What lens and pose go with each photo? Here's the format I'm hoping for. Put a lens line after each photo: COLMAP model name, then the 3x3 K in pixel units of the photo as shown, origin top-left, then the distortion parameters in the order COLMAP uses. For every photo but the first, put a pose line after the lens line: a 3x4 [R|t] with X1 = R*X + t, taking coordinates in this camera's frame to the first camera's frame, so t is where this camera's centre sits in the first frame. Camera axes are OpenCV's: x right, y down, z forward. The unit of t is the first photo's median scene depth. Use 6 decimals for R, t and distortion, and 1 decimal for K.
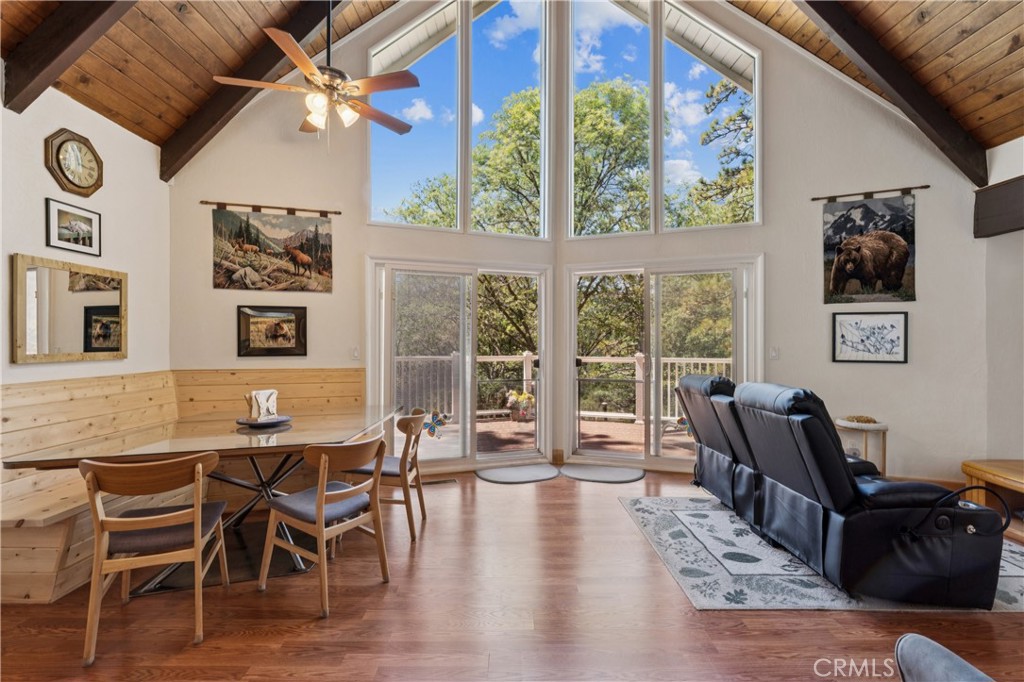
lens RADIAL K [[477.0, 0, 505.5], [0, 477.0, 339.5], [0, 0, 1]] dist [-0.002077, 0.000343]
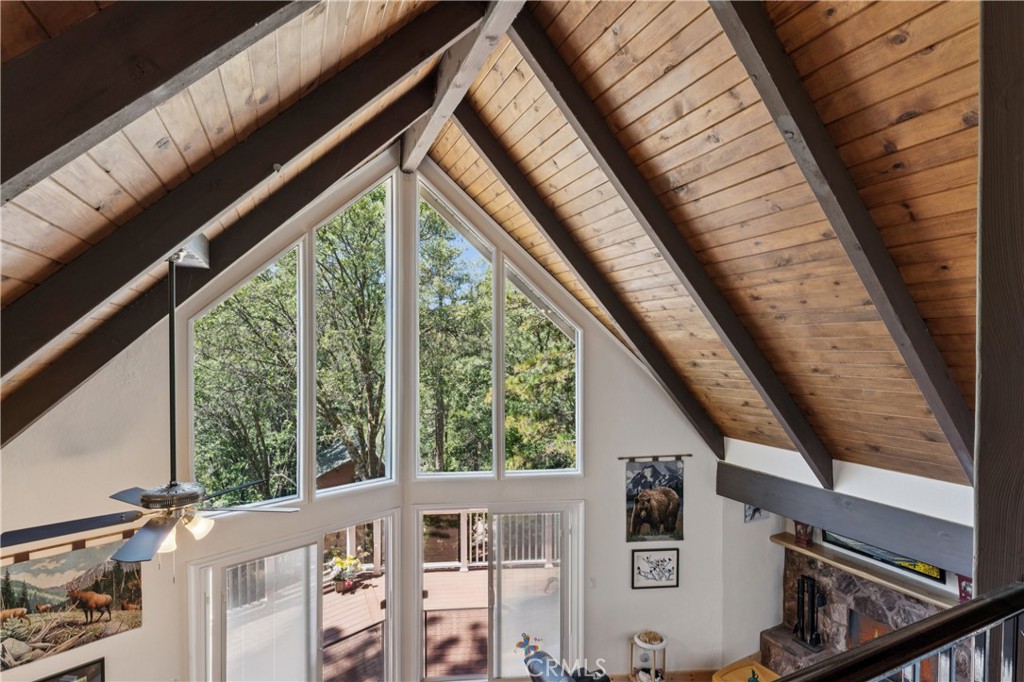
lens RADIAL K [[477.0, 0, 512.9], [0, 477.0, 363.7], [0, 0, 1]] dist [-0.002077, 0.000343]
pose [[0.903401, -0.004993, 0.428768, -0.141527], [-0.001419, 0.999892, 0.014634, -0.575358], [-0.428794, -0.013829, 0.903296, -0.000581]]
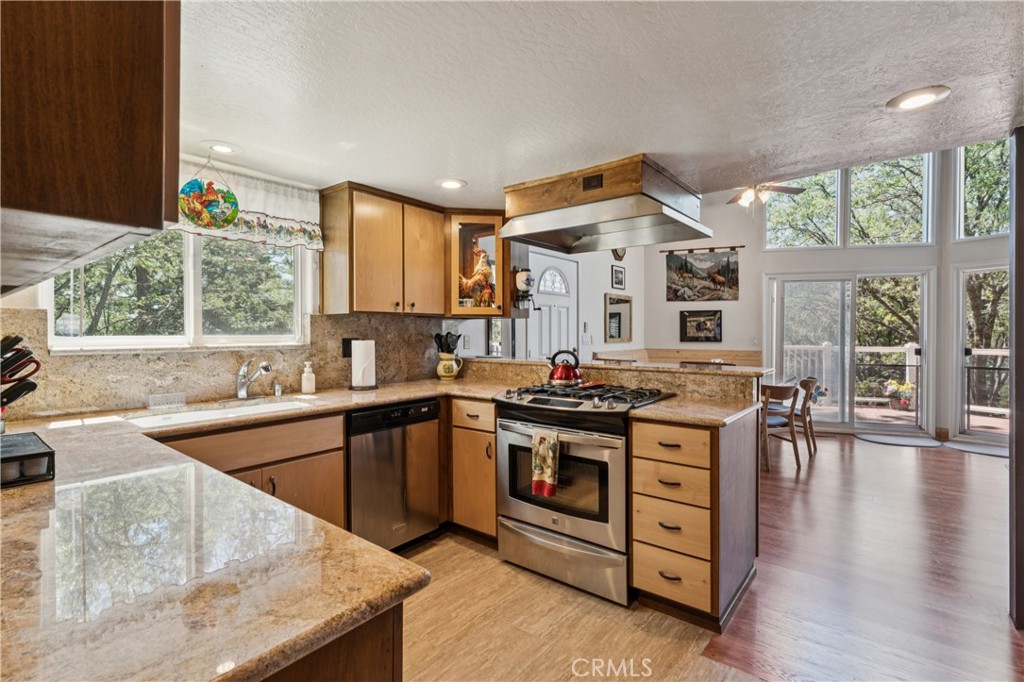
lens RADIAL K [[477.0, 0, 510.6], [0, 477.0, 336.4], [0, 0, 1]] dist [-0.002077, 0.000343]
pose [[0.788879, 0.003744, -0.614537, -0.006452], [0.002046, 0.999960, 0.008719, 0.001560], [0.614545, -0.008135, 0.788840, -0.648115]]
